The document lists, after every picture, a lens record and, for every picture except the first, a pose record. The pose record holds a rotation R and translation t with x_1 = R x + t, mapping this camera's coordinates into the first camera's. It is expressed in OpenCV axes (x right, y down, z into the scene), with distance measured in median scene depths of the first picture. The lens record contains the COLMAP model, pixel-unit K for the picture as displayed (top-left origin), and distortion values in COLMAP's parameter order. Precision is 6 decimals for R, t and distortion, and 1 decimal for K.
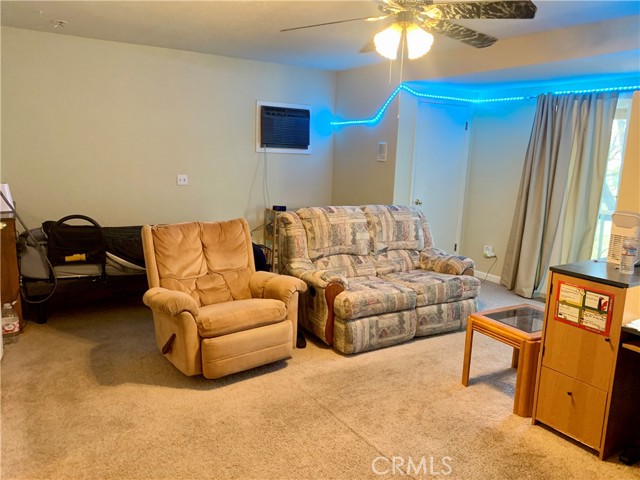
lens RADIAL K [[491.3, 0, 315.9], [0, 491.3, 233.3], [0, 0, 1]] dist [0.041150, -0.046357]
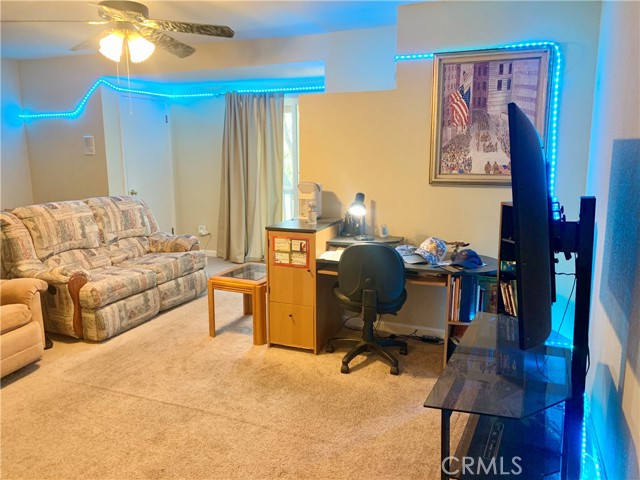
lens RADIAL K [[491.3, 0, 315.5], [0, 491.3, 243.3], [0, 0, 1]] dist [0.041150, -0.046357]
pose [[0.814846, -0.150979, 0.559671, -0.123065], [0.130015, 0.988489, 0.077364, 0.019385], [-0.564909, 0.009726, 0.825096, -0.127348]]
